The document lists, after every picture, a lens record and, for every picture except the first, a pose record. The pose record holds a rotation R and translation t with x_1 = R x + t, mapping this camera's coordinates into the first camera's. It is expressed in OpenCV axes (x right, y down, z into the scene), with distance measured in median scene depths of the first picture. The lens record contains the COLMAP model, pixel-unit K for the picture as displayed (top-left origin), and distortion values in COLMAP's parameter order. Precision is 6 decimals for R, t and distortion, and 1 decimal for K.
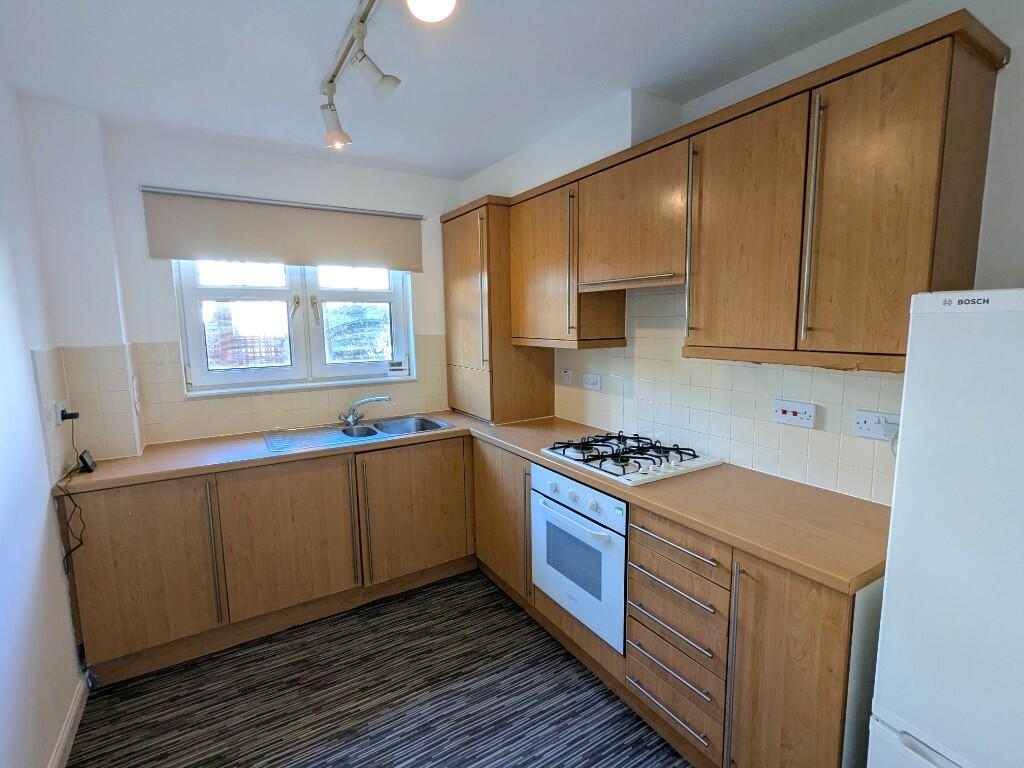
lens RADIAL K [[484.4, 0, 512.0], [0, 484.4, 384.0], [0, 0, 1]] dist [-0.000505, -0.000144]
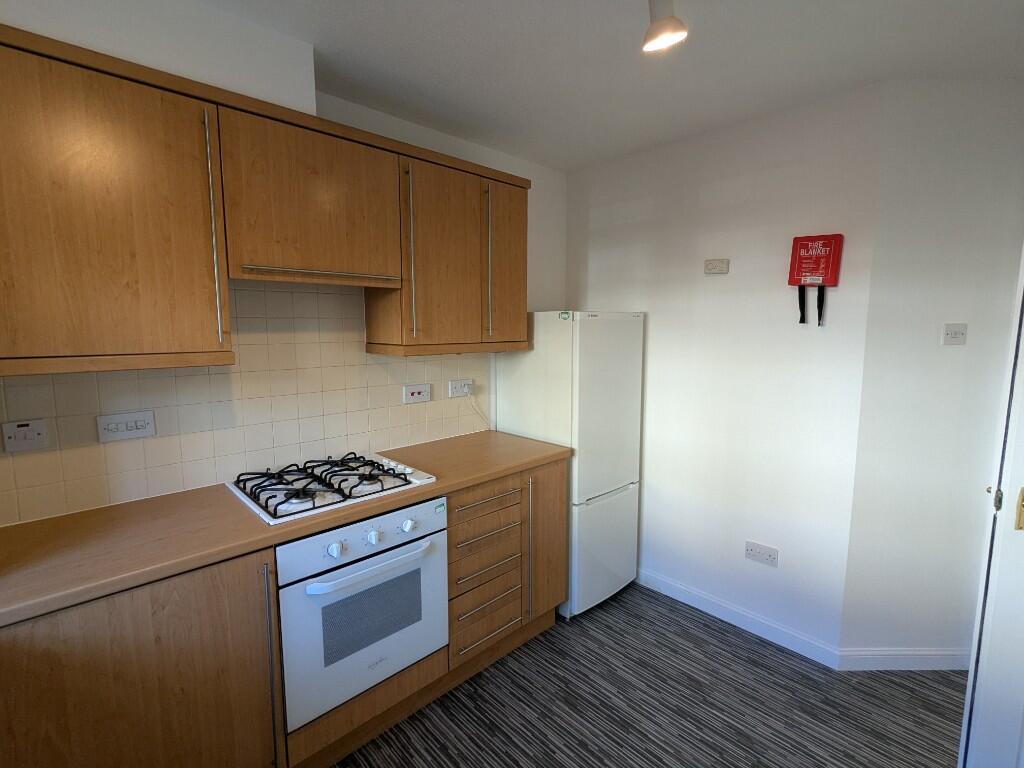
lens RADIAL K [[484.4, 0, 512.0], [0, 484.4, 384.0], [0, 0, 1]] dist [-0.000505, -0.000144]
pose [[-0.216587, -0.102354, 0.970883, -0.758678], [0.133205, 0.982090, 0.133251, -0.107102], [-0.967133, 0.158187, -0.199074, 0.996424]]
